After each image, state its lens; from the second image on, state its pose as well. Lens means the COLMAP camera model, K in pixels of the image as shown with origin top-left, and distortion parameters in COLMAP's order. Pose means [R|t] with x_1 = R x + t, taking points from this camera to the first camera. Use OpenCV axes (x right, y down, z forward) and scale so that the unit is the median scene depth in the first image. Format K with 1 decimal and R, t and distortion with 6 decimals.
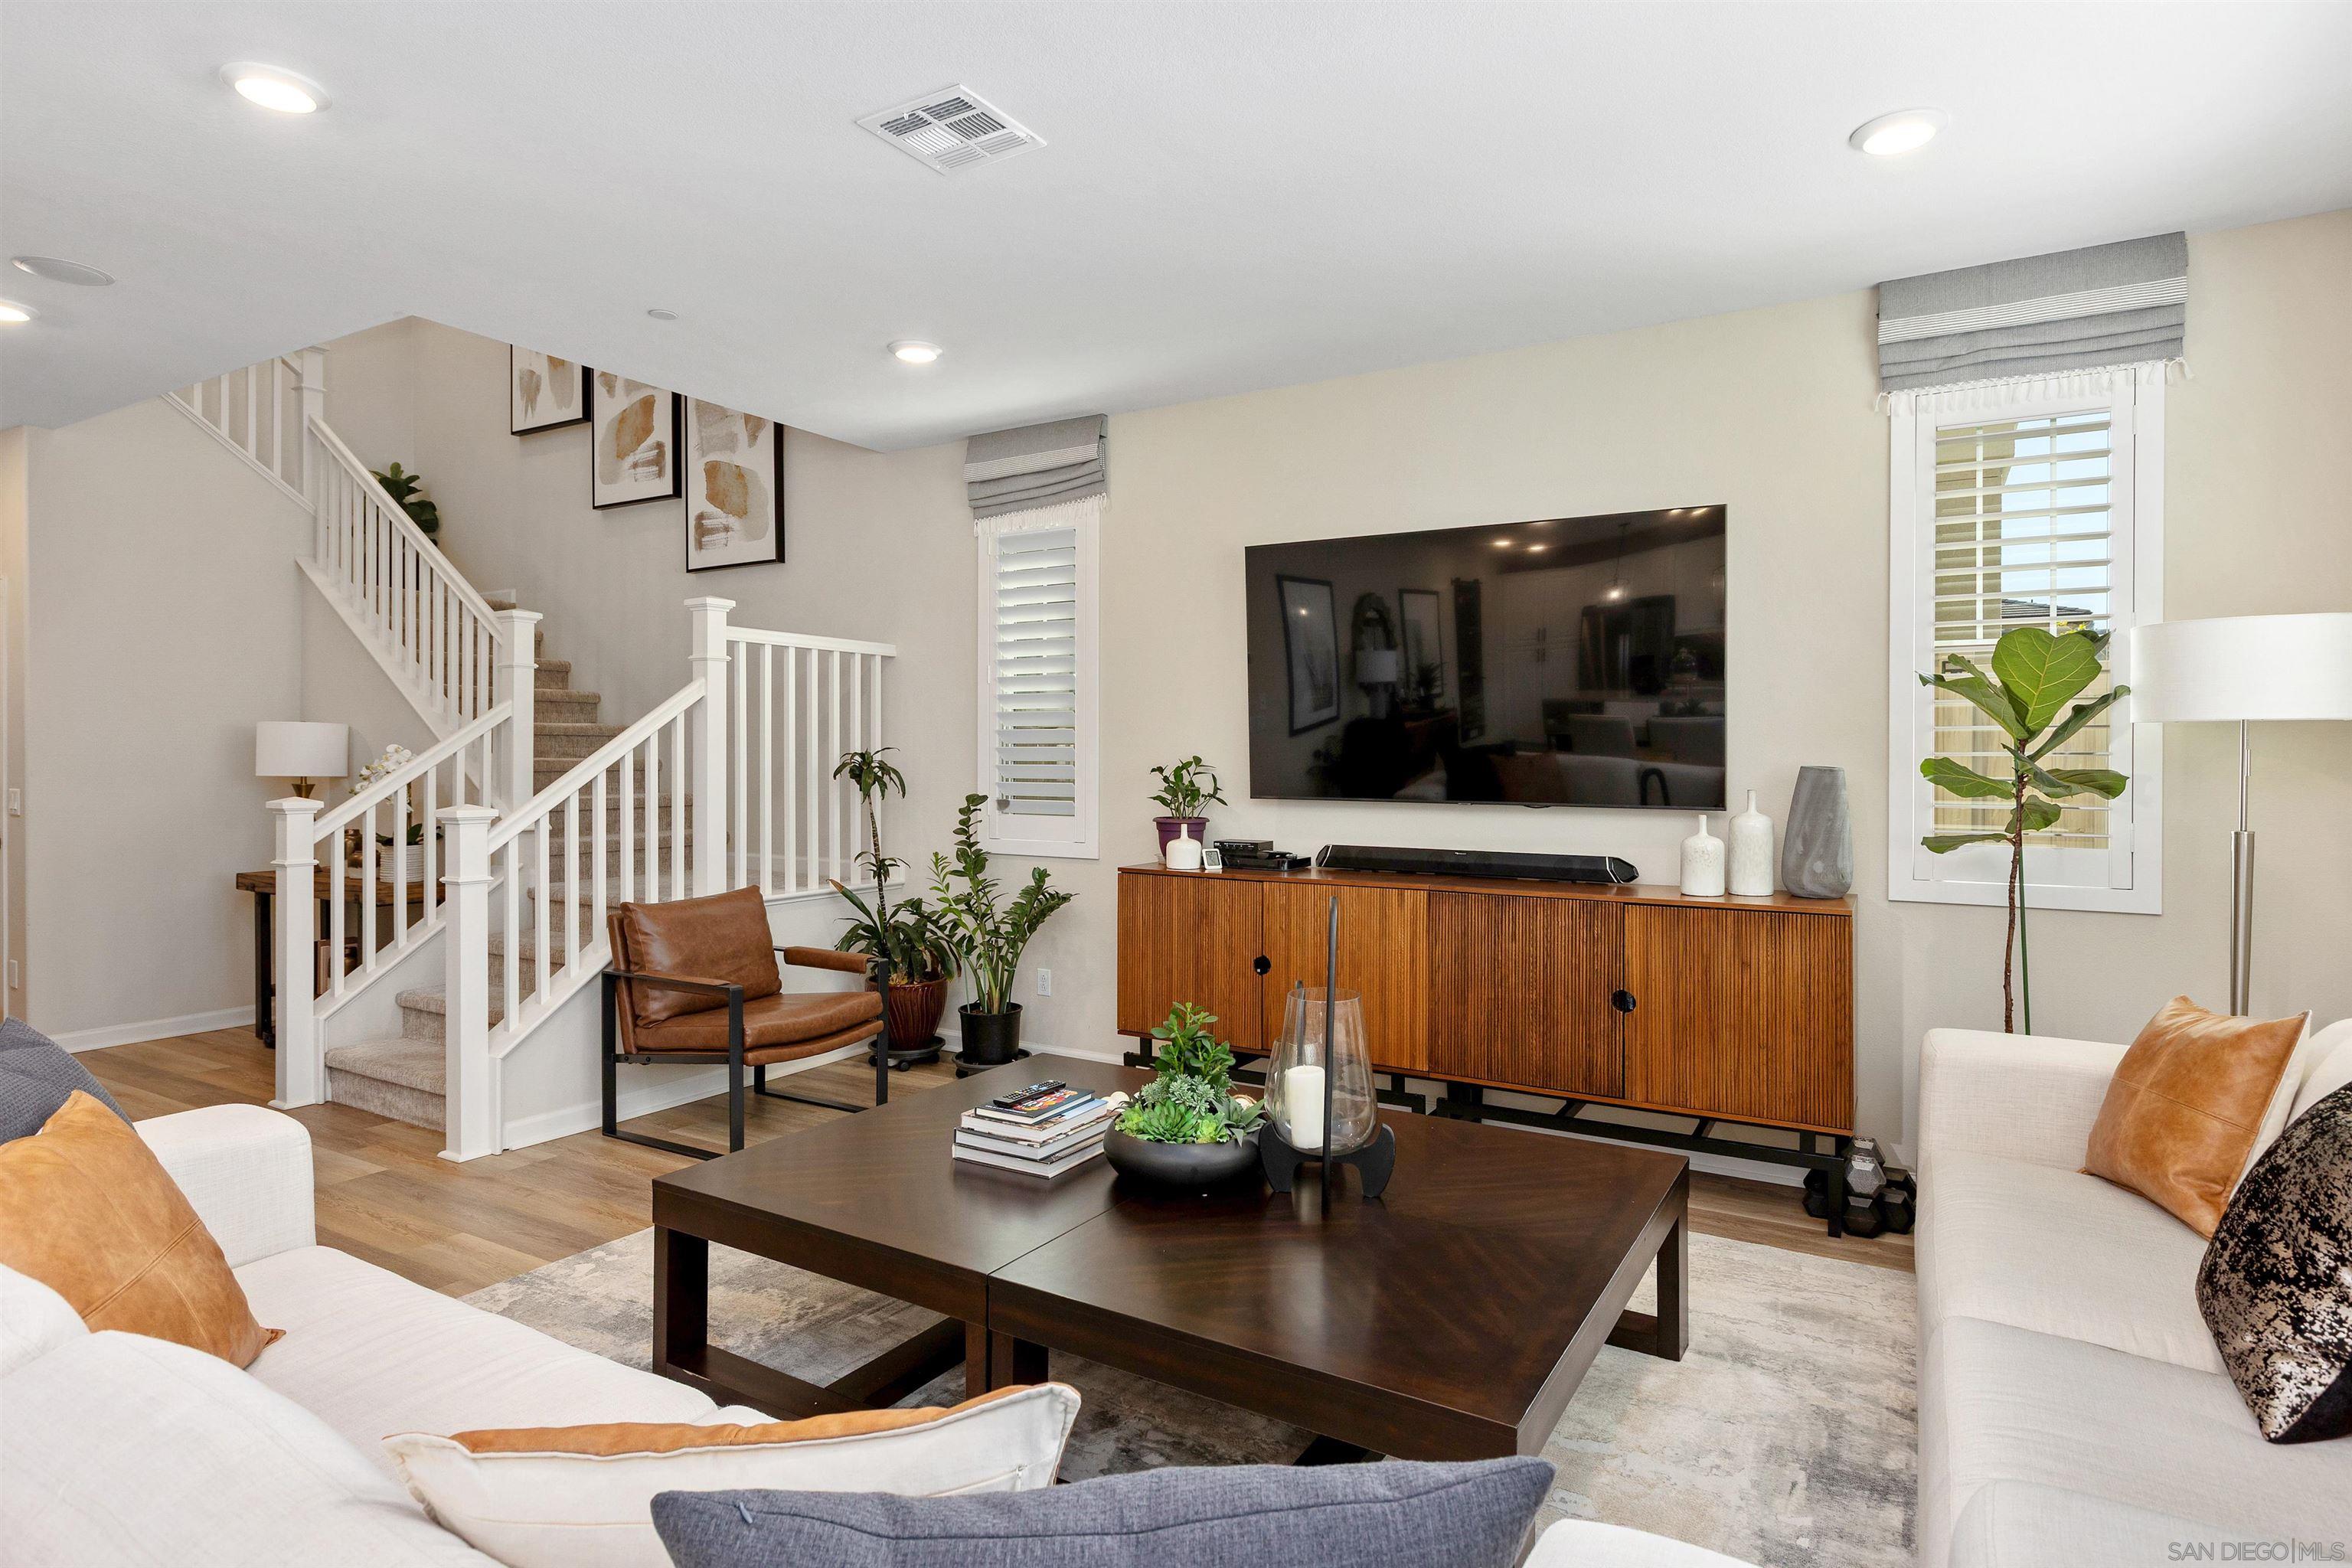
lens RADIAL K [[1242.4, 0, 1179.9], [0, 1242.4, 753.1], [0, 0, 1]] dist [0.010784, -0.000001]
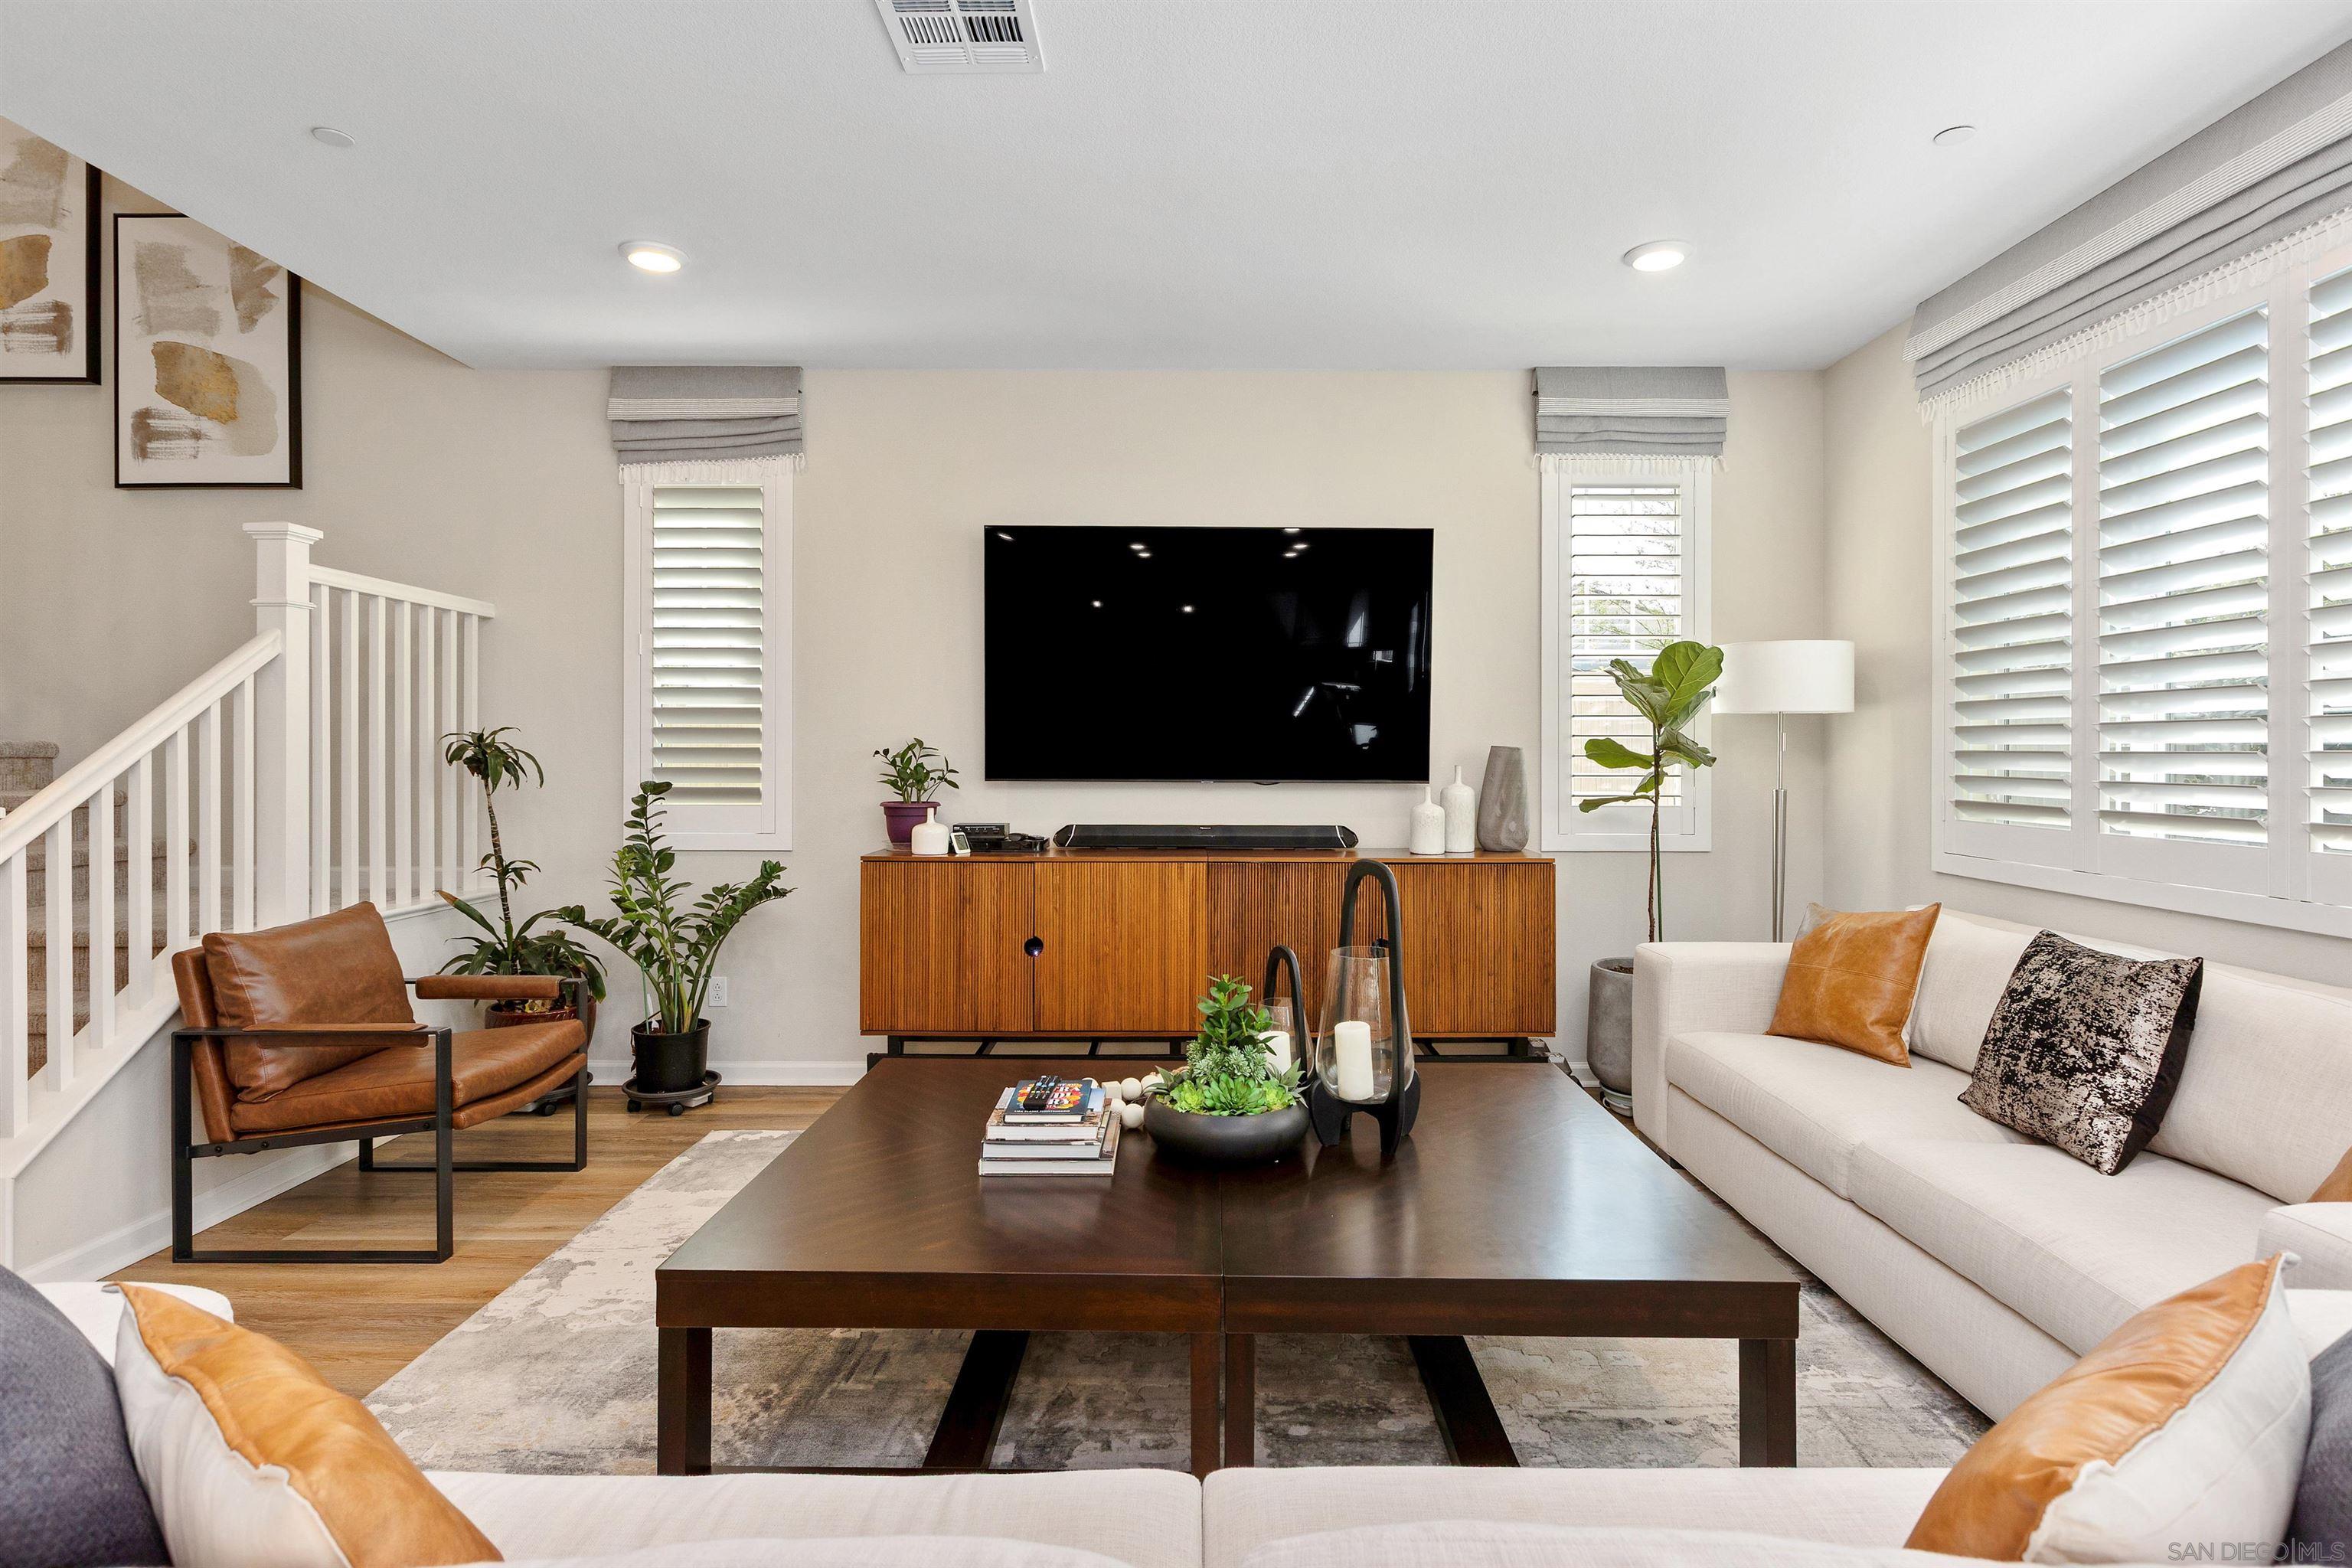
lens RADIAL K [[1180.6, 0, 1179.7], [0, 1180.6, 742.8], [0, 0, 1]] dist [0.005968, -0.002211]
pose [[0.862706, 0.003990, 0.505690, -0.308636], [-0.001434, 0.999984, -0.005442, 0.012219], [-0.505704, 0.003970, 0.862698, 0.122039]]
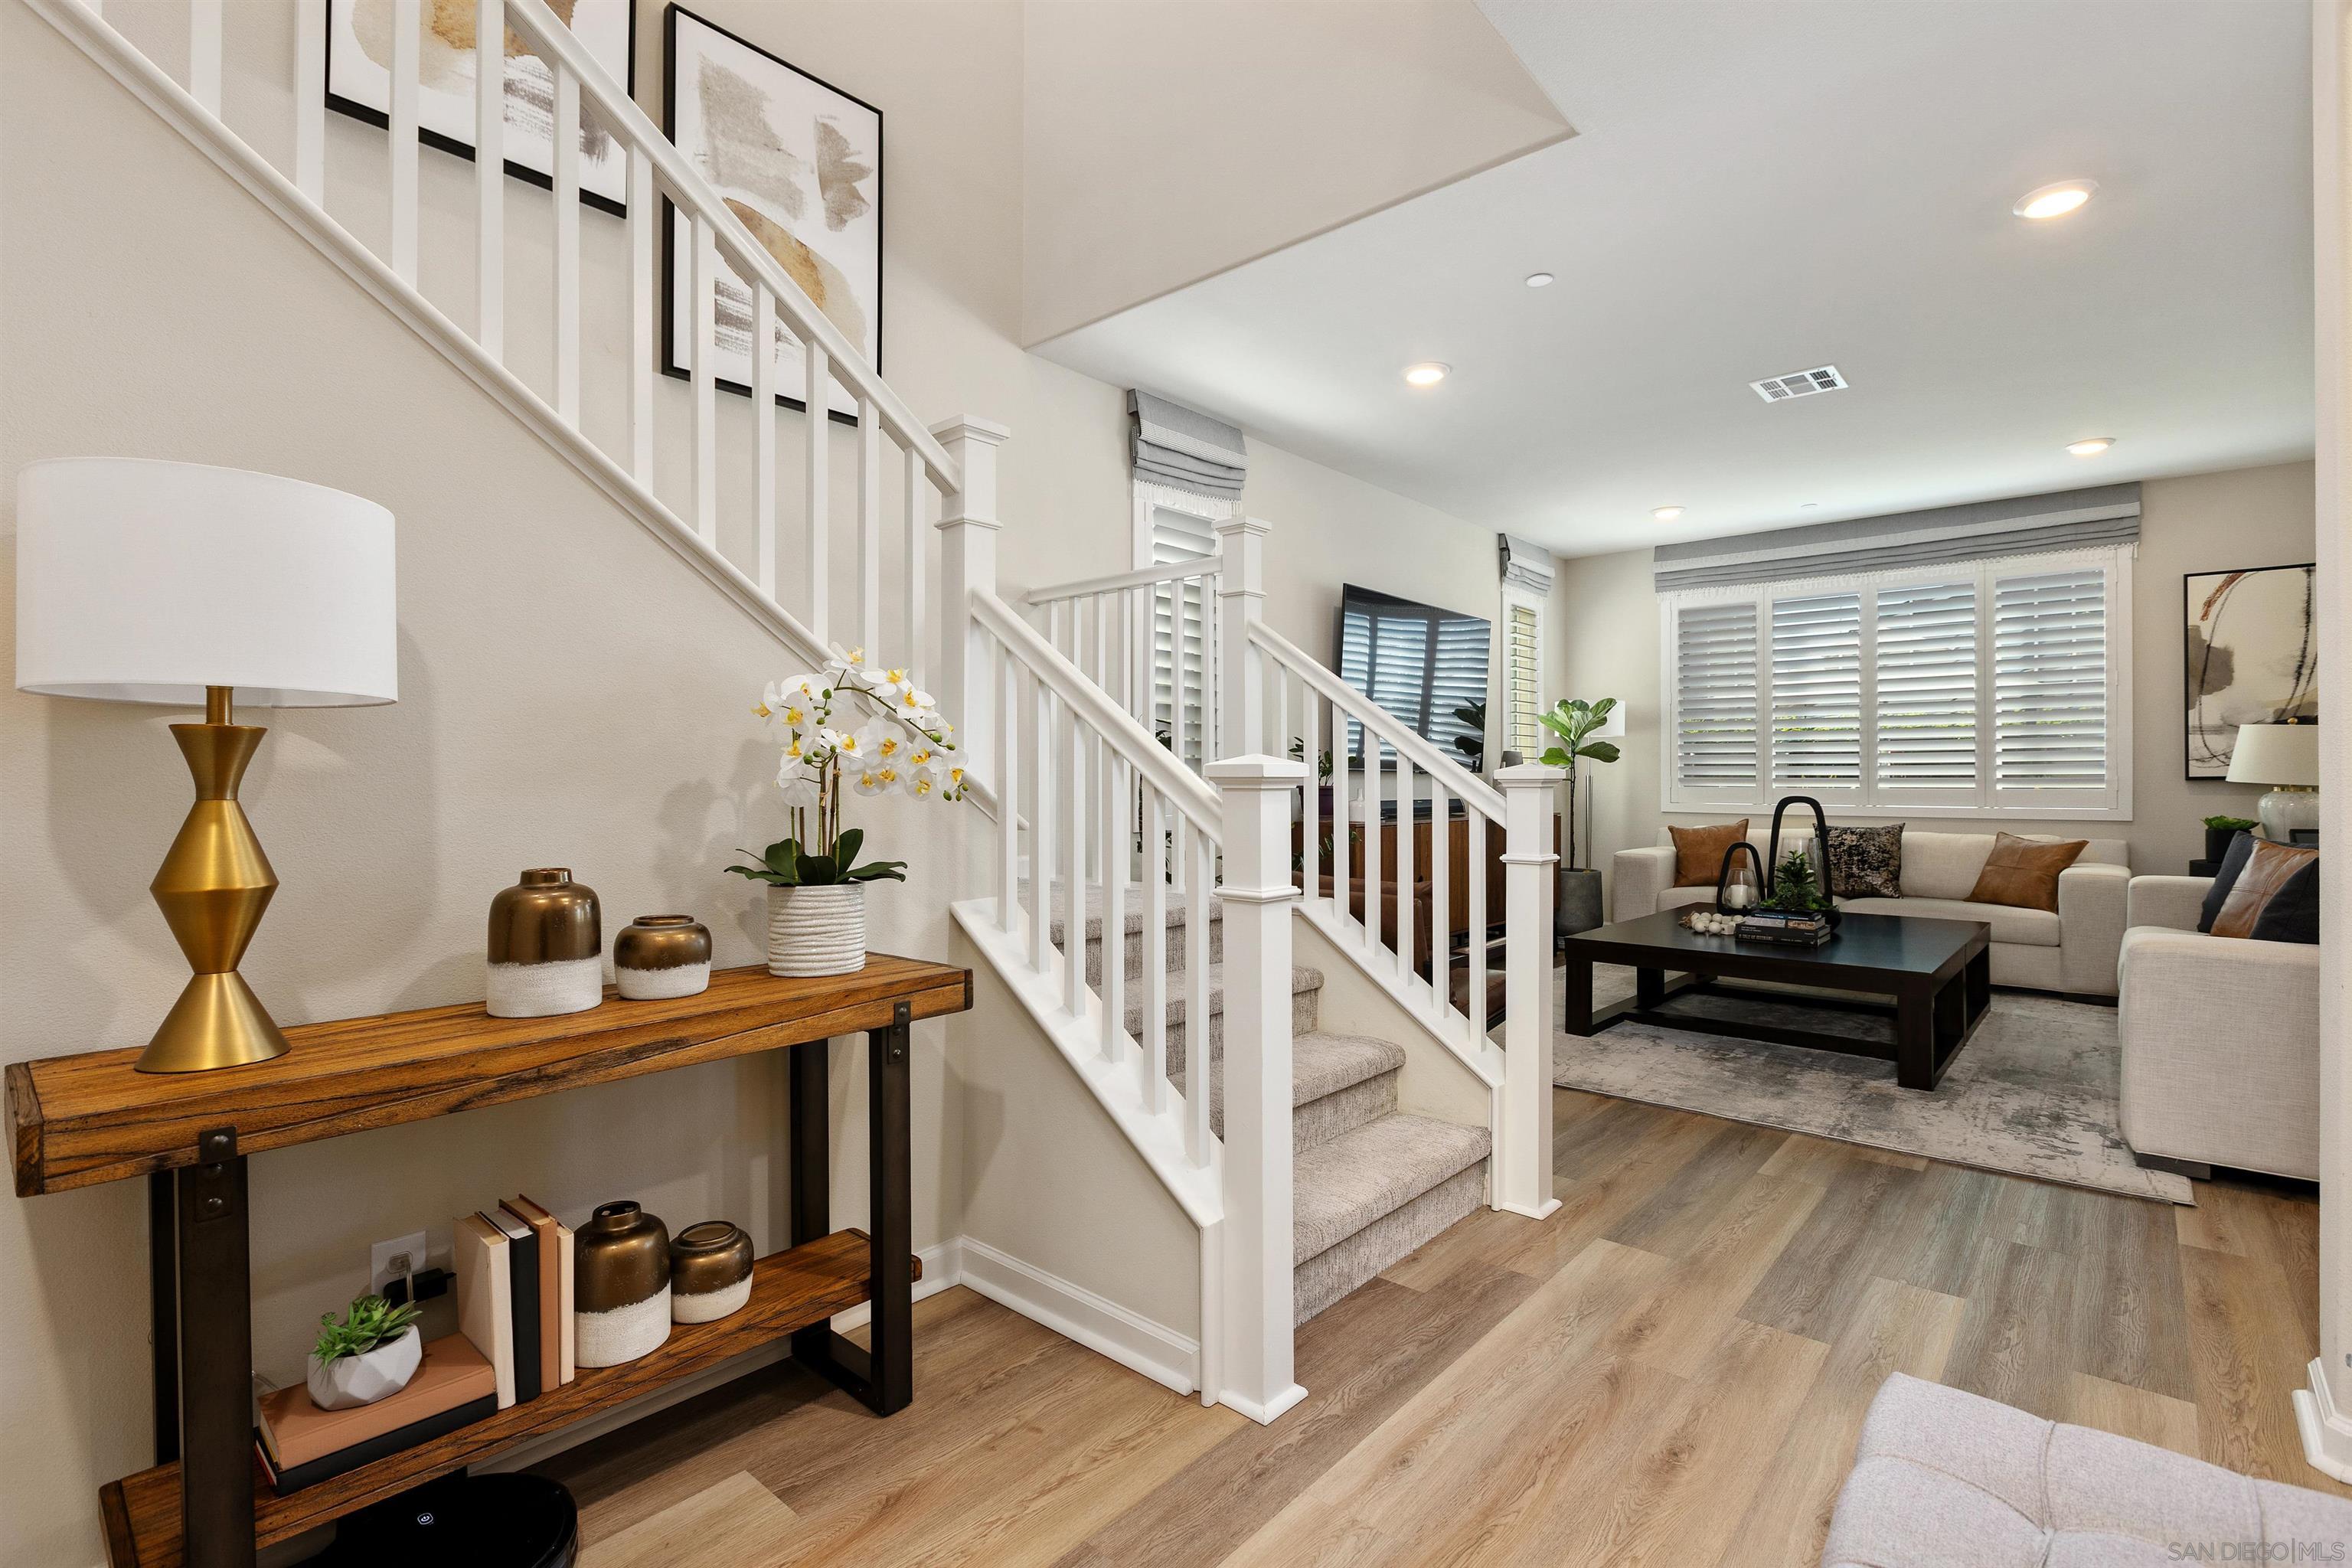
lens RADIAL K [[1064.4, 0, 1157.0], [0, 1064.4, 767.5], [0, 0, 1]] dist [-0.000813, -0.002648]
pose [[0.201169, 0.011928, 0.979484, -1.203621], [-0.003680, 0.999928, -0.011421, 0.052996], [-0.979550, -0.001307, 0.201198, 1.033758]]
